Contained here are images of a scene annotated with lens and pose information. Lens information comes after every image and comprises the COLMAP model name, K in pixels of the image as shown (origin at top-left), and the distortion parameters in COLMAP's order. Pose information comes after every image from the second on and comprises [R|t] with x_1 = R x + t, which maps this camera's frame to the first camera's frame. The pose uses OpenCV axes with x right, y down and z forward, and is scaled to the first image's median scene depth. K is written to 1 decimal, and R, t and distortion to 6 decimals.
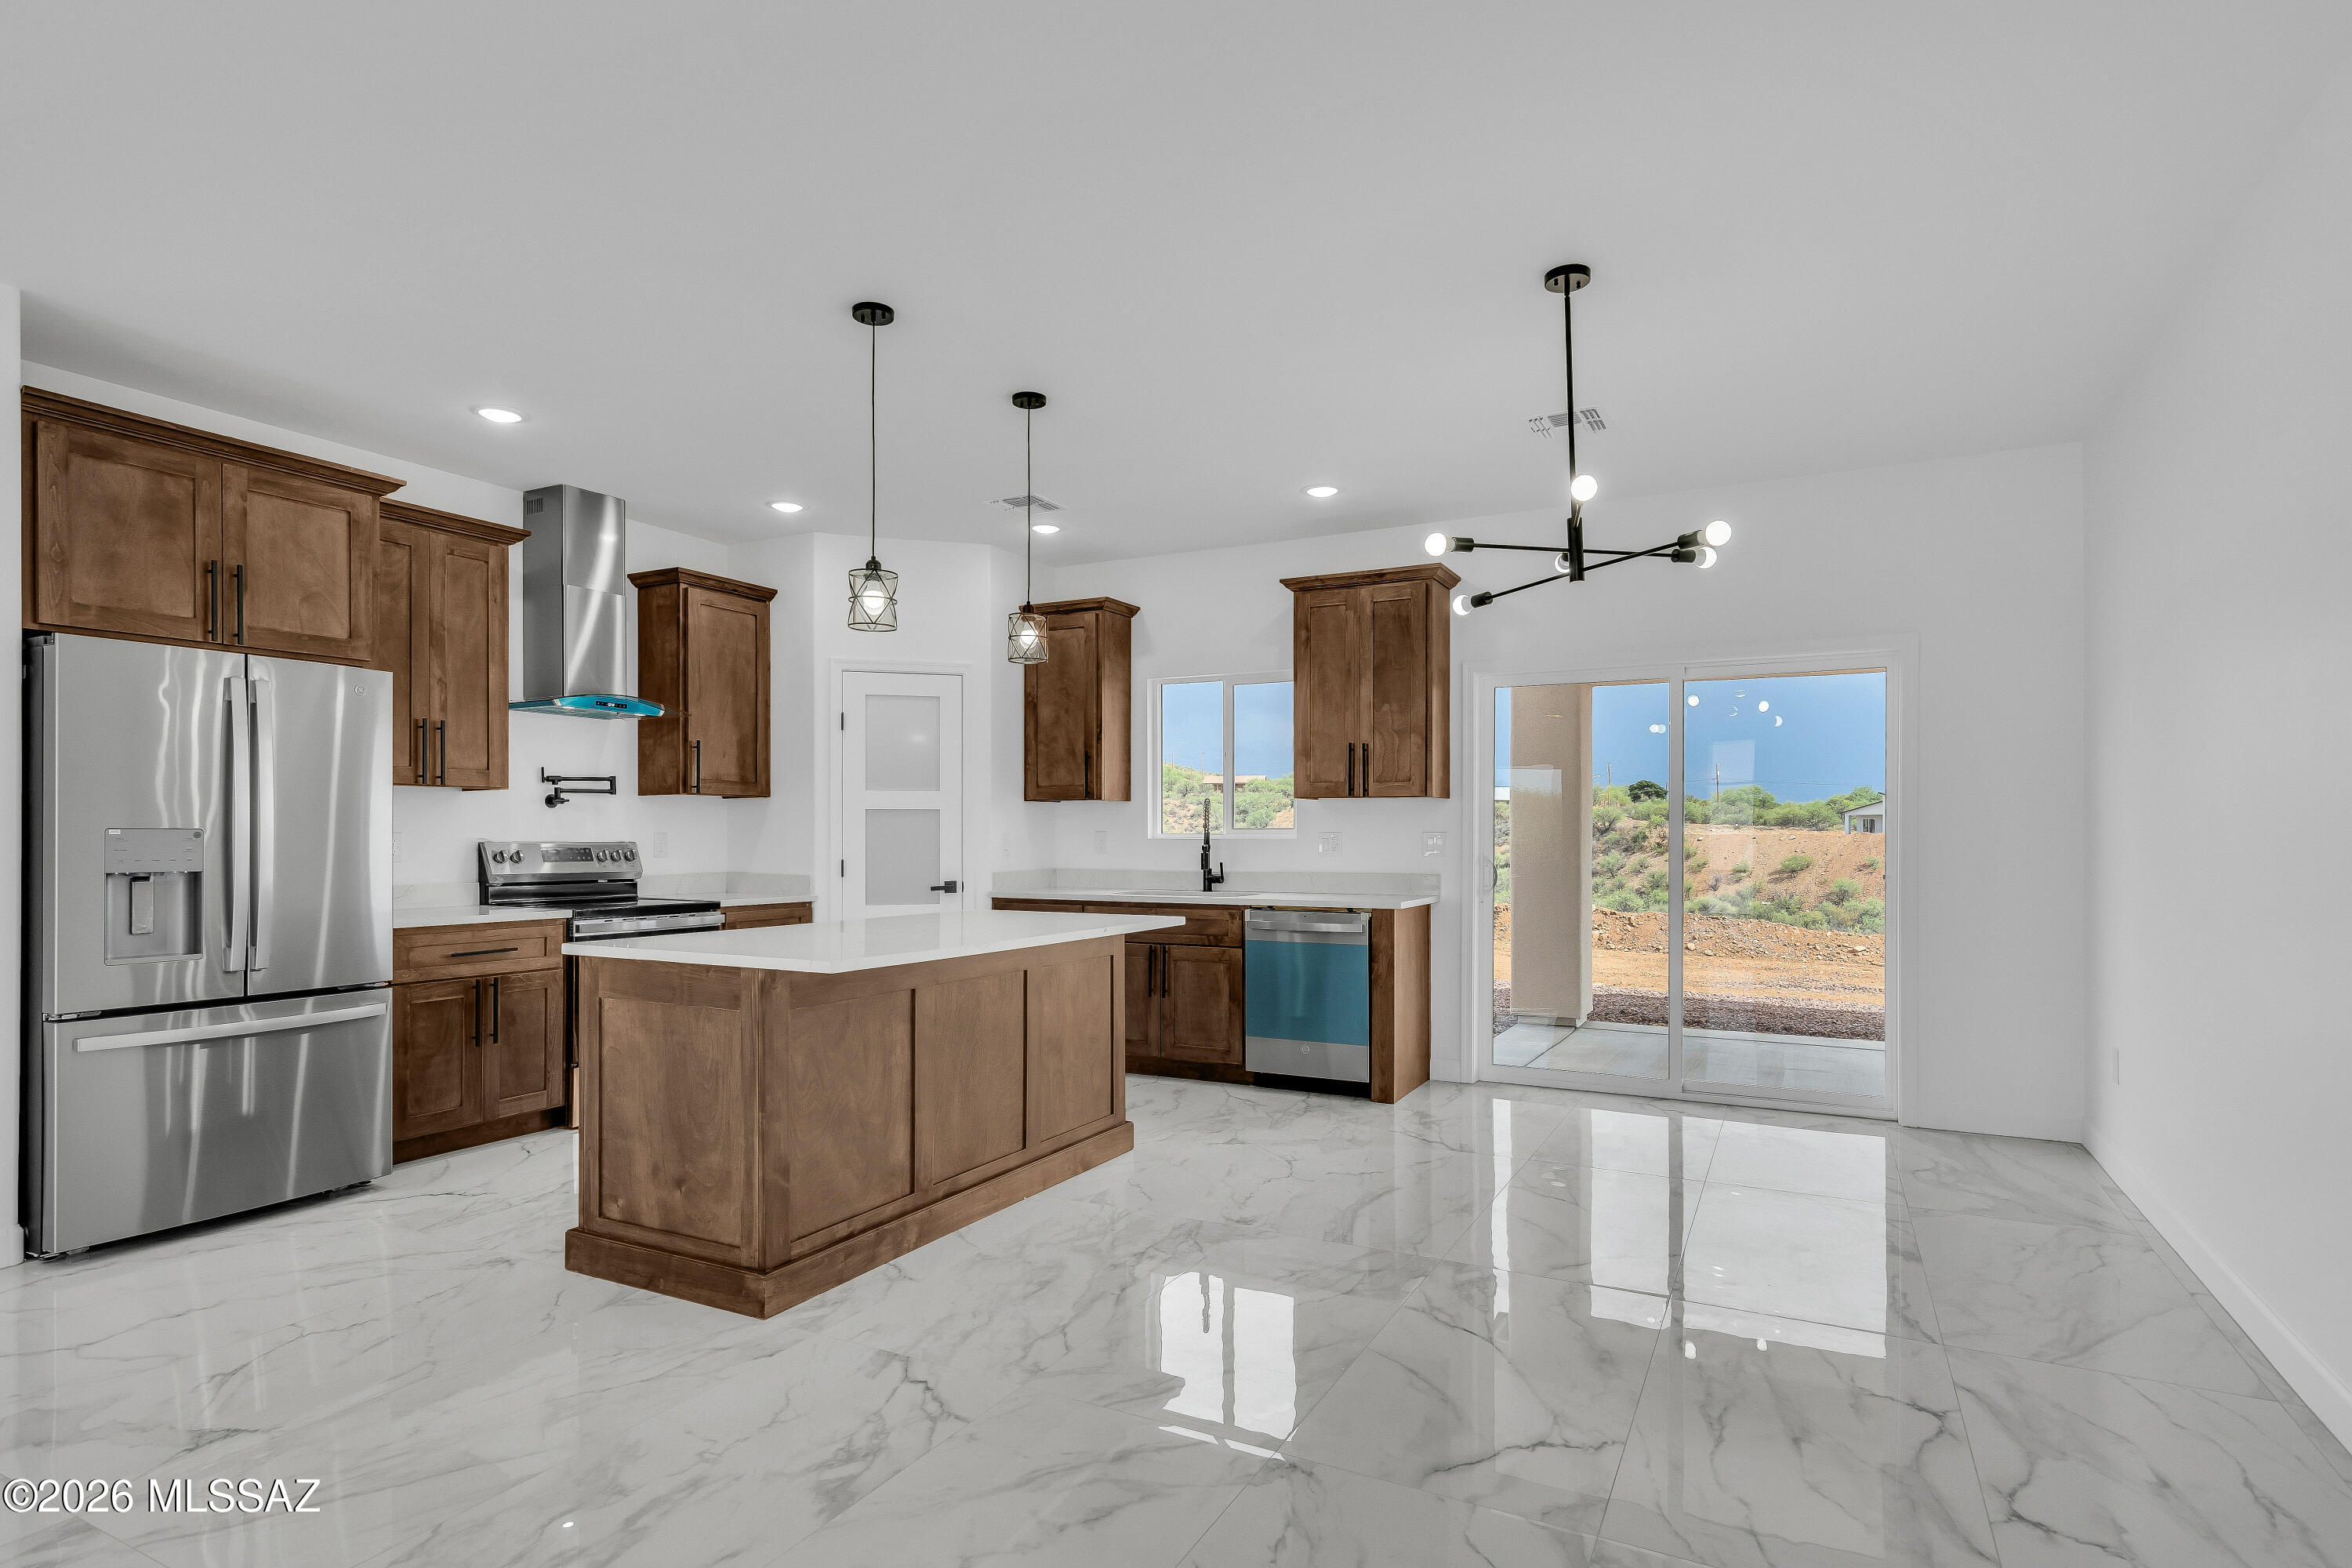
lens RADIAL K [[1218.9, 0, 1179.5], [0, 1218.9, 827.2], [0, 0, 1]] dist [-0.004833, 0.001078]
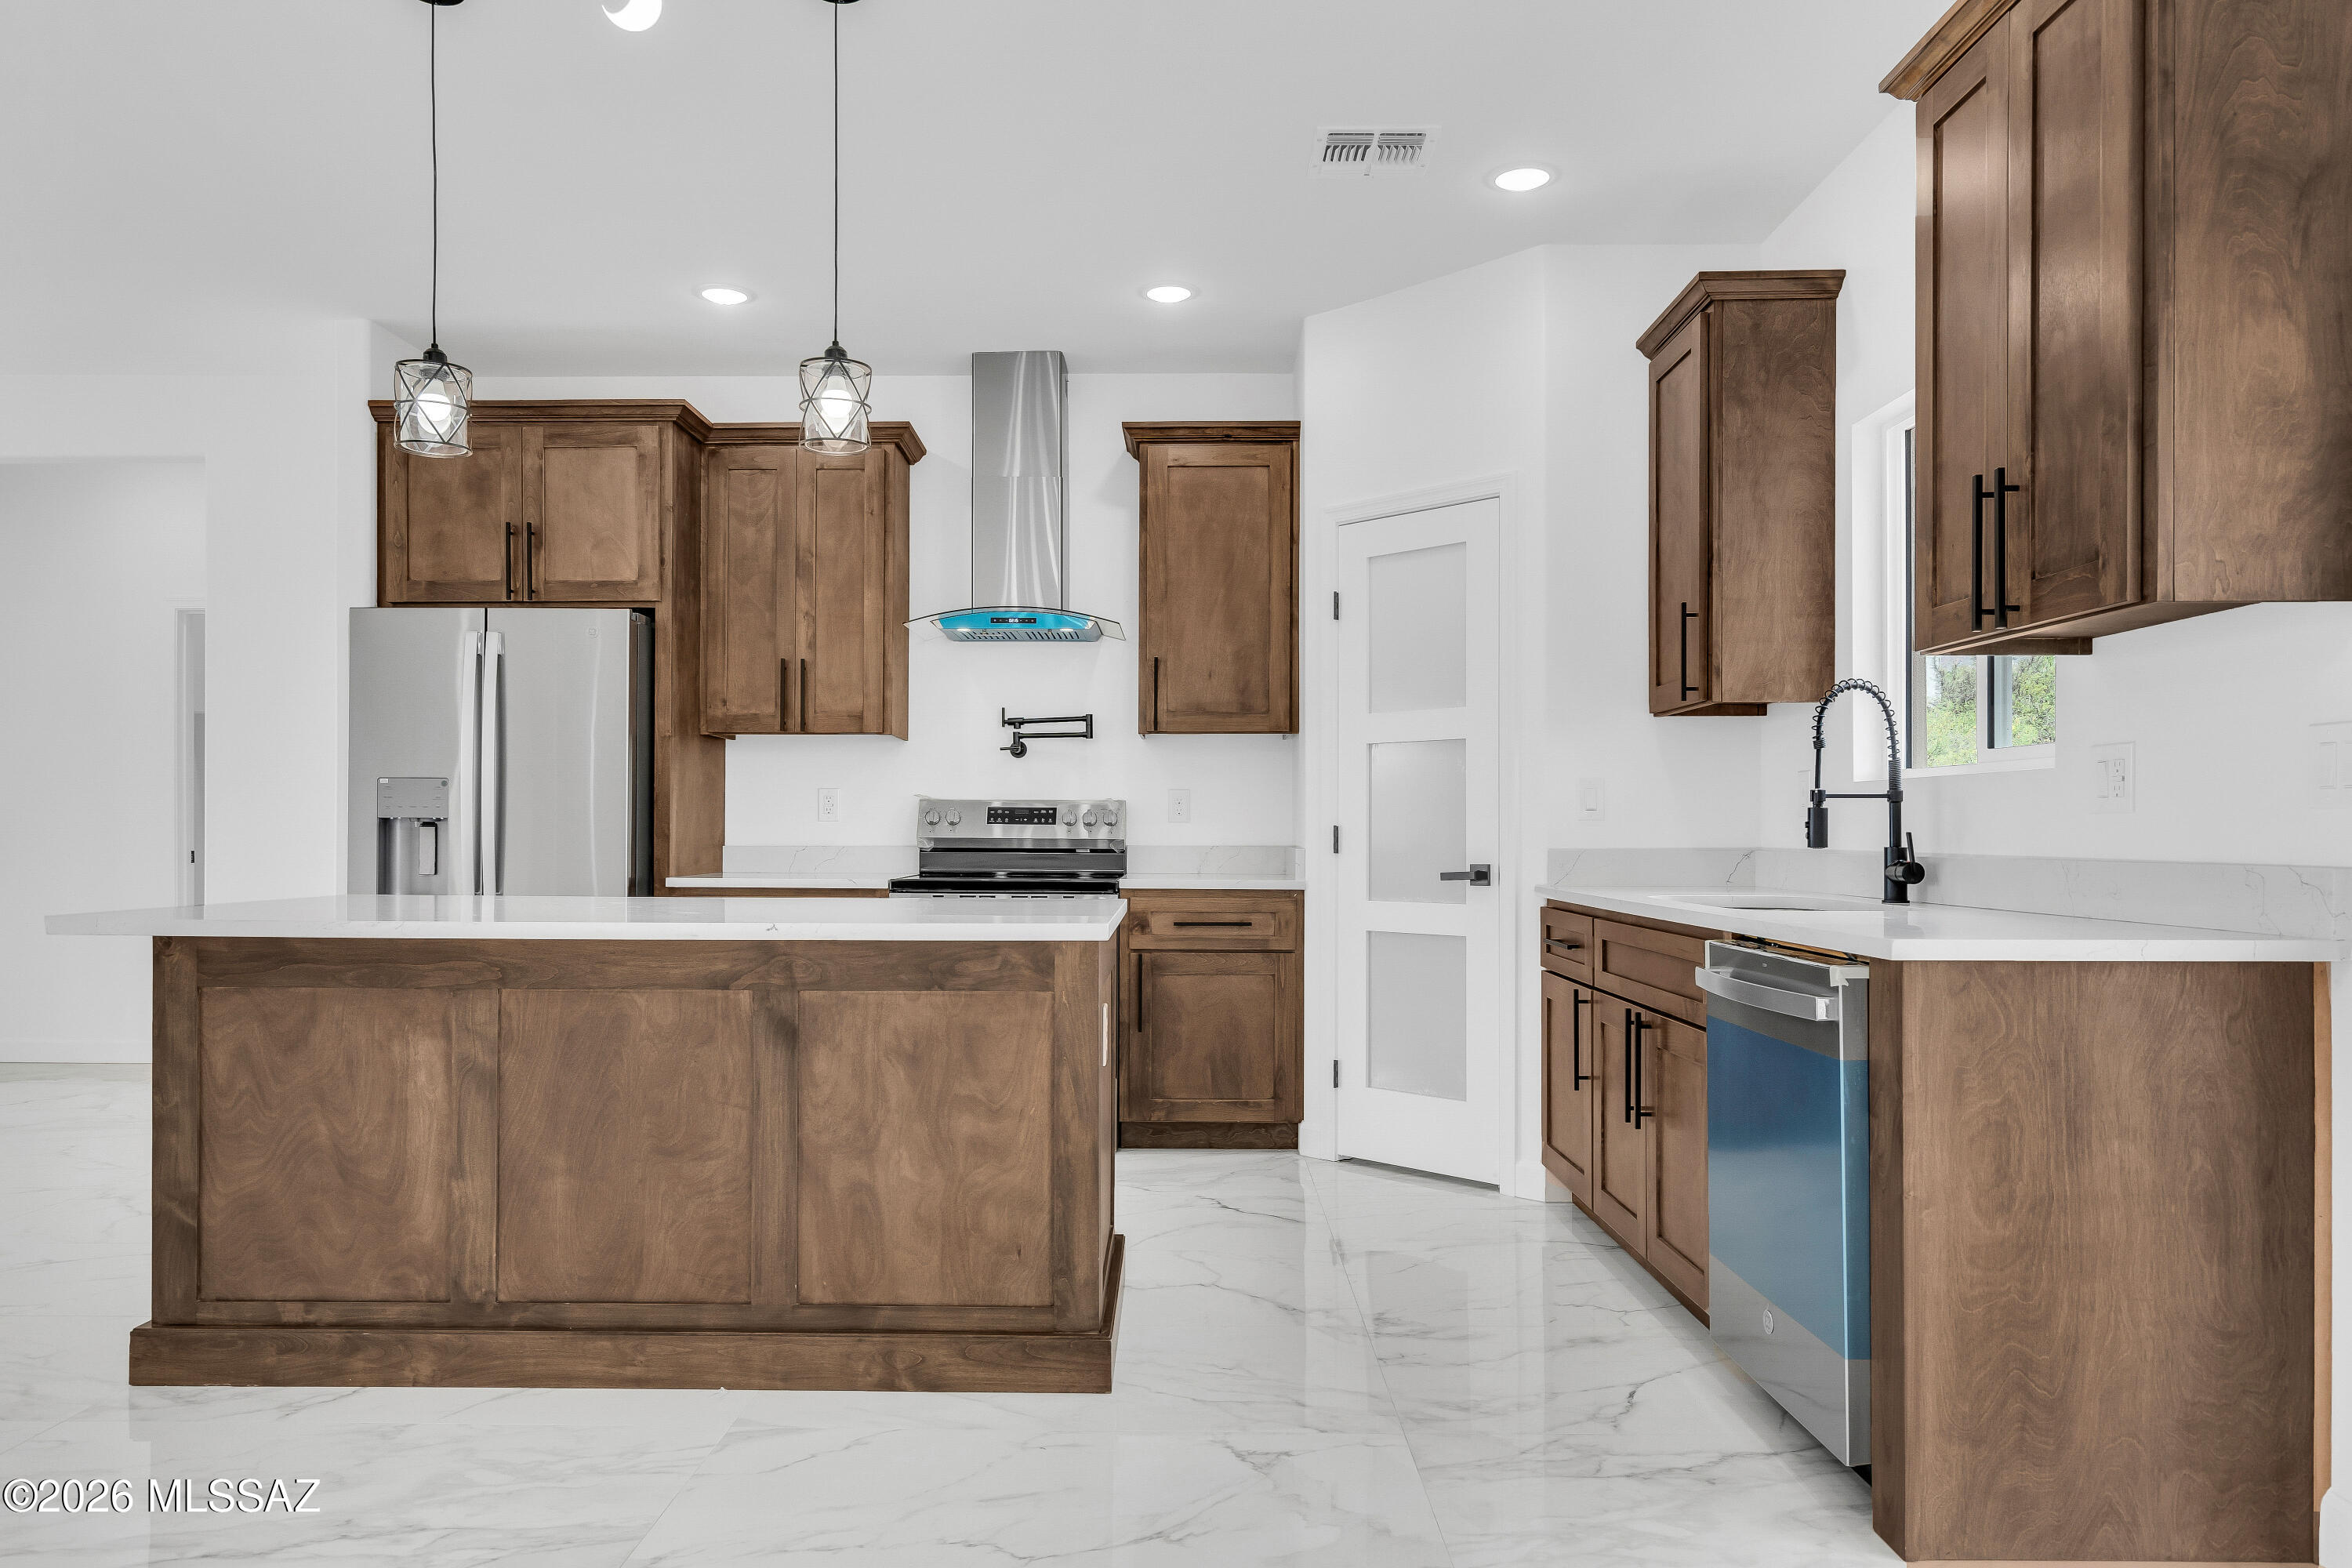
lens RADIAL K [[1569.8, 0, 1157.3], [0, 1569.8, 824.4], [0, 0, 1]] dist [0.006901, 0.002542]
pose [[0.440328, -0.002991, -0.897832, 0.521553], [0.003037, 0.999994, -0.001842, 0.034495], [0.897832, -0.001915, 0.440334, 0.714224]]
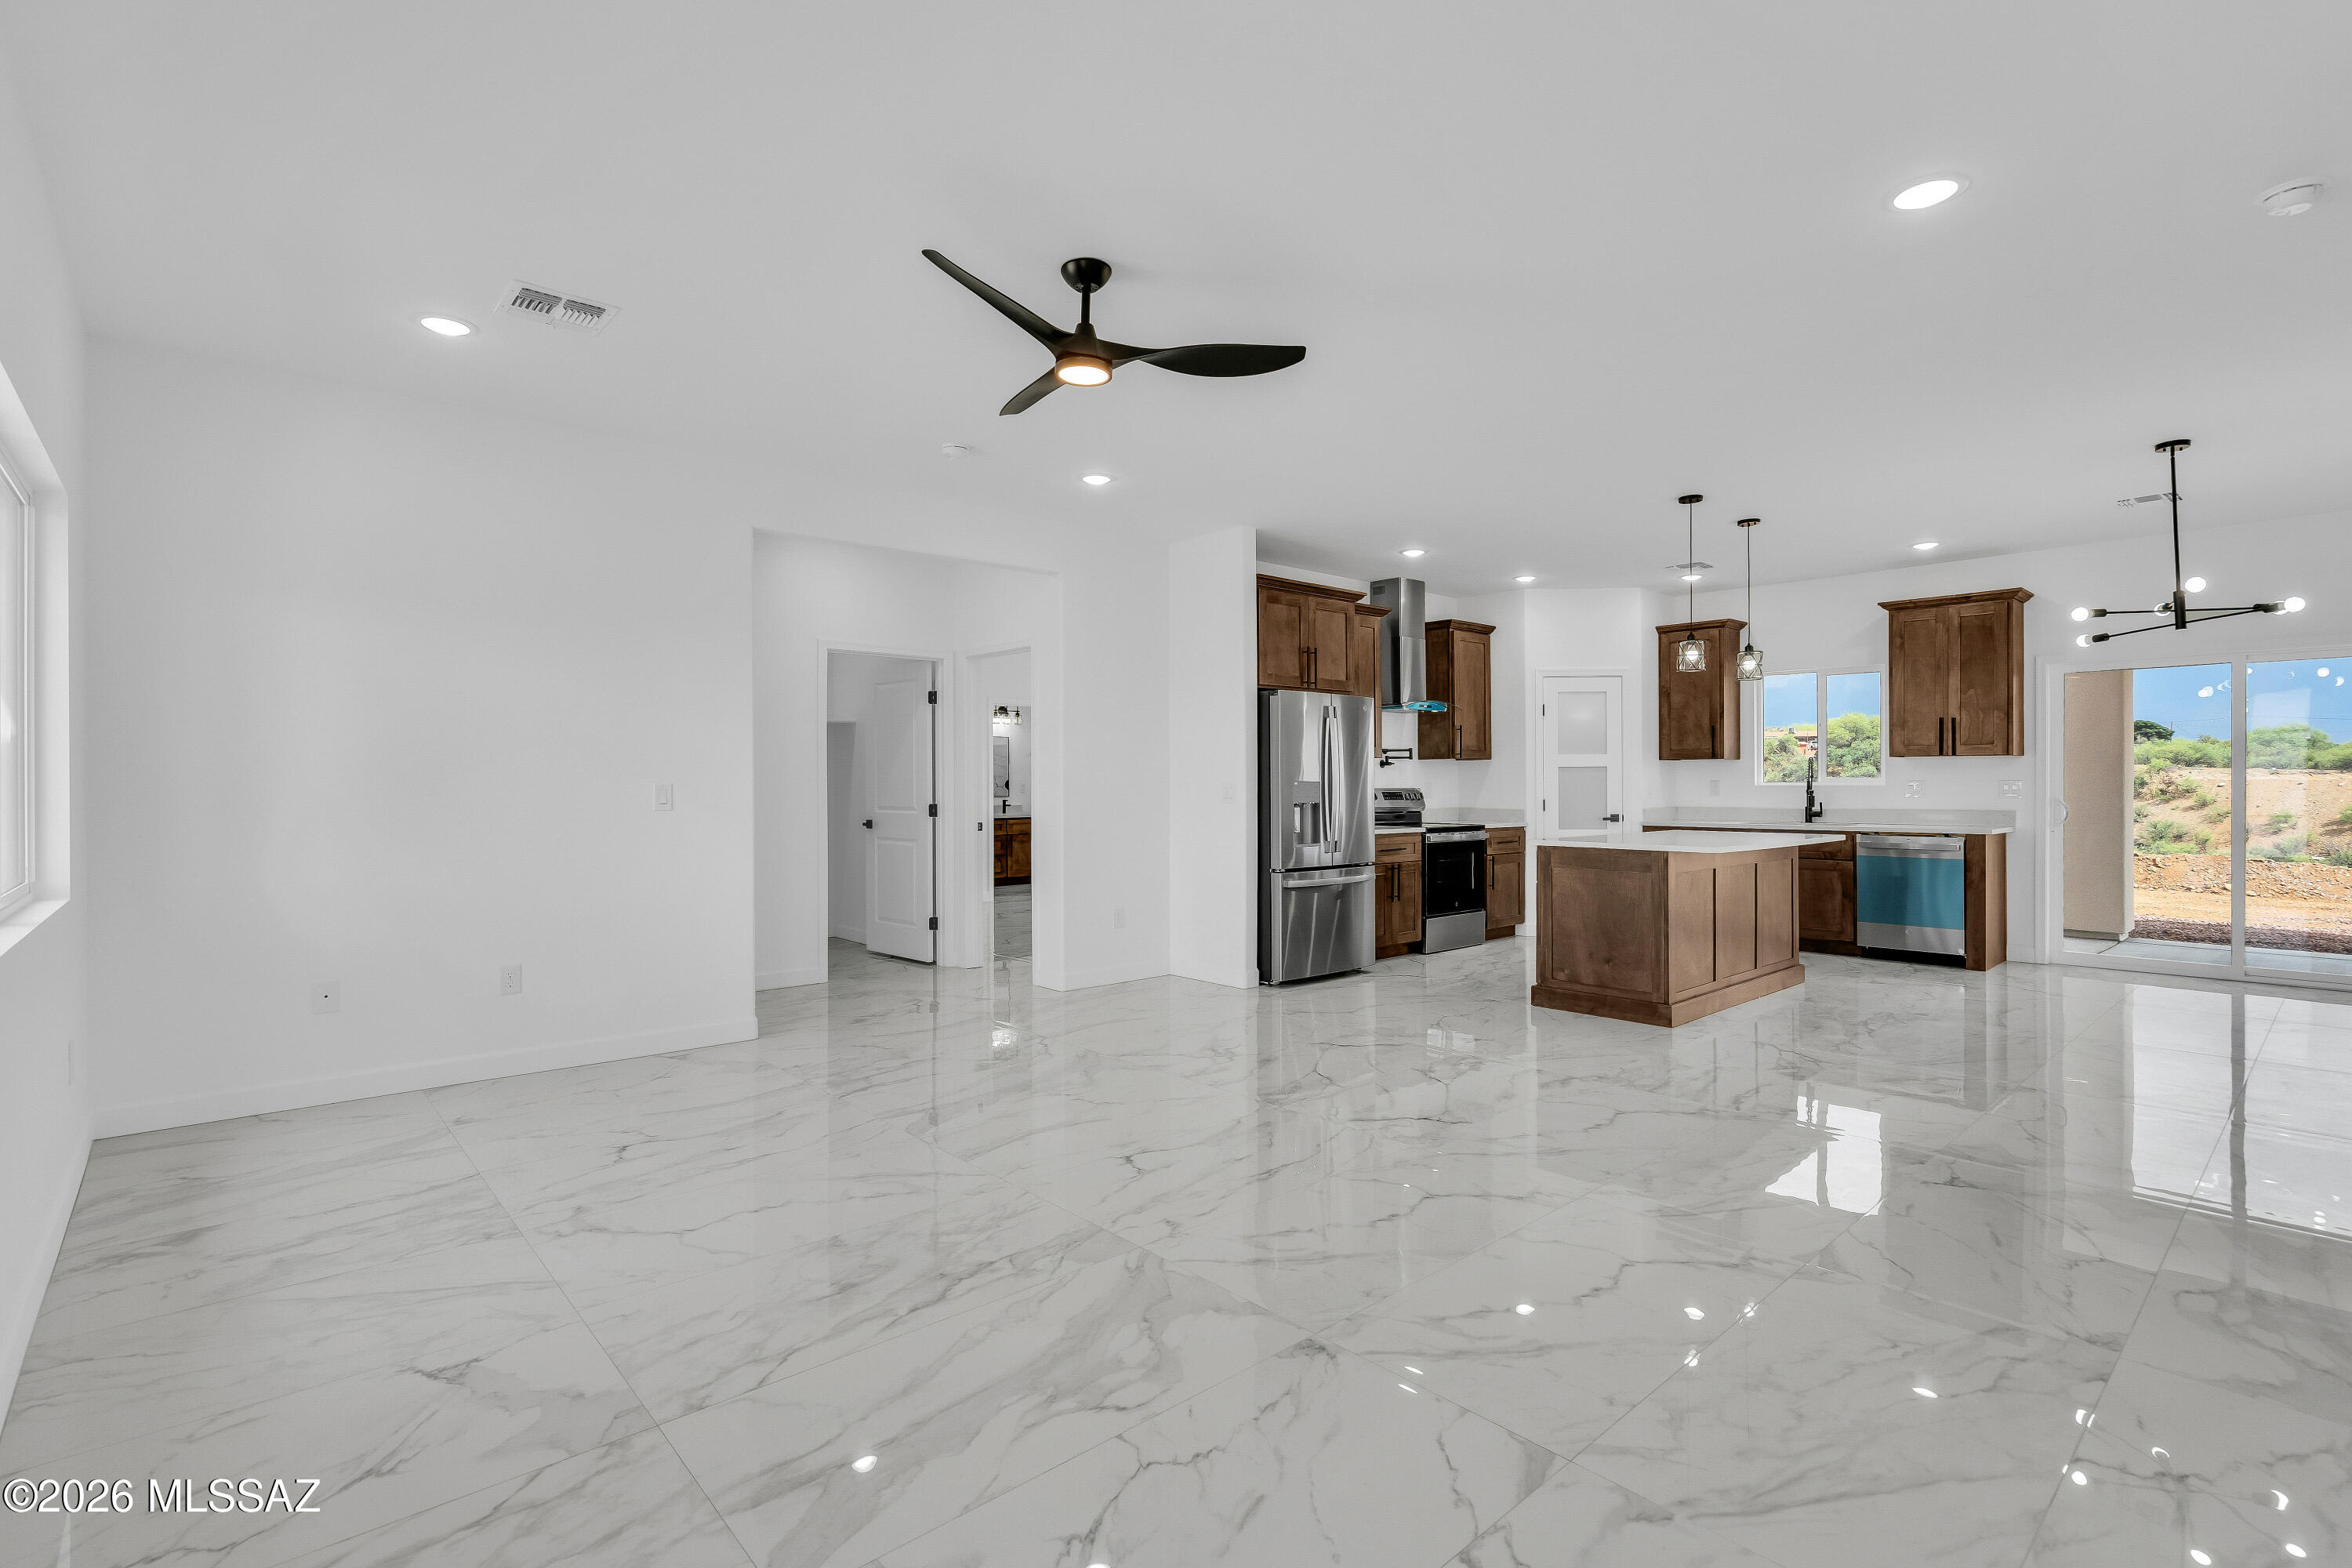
lens RADIAL K [[1099.9, 0, 1161.3], [0, 1099.9, 780.9], [0, 0, 1]] dist [-0.002574, 0.002077]
pose [[0.935608, -0.003326, -0.353024, -0.303458], [0.004998, 0.999980, 0.003823, -0.006367], [0.353005, -0.005341, 0.935606, -0.606124]]
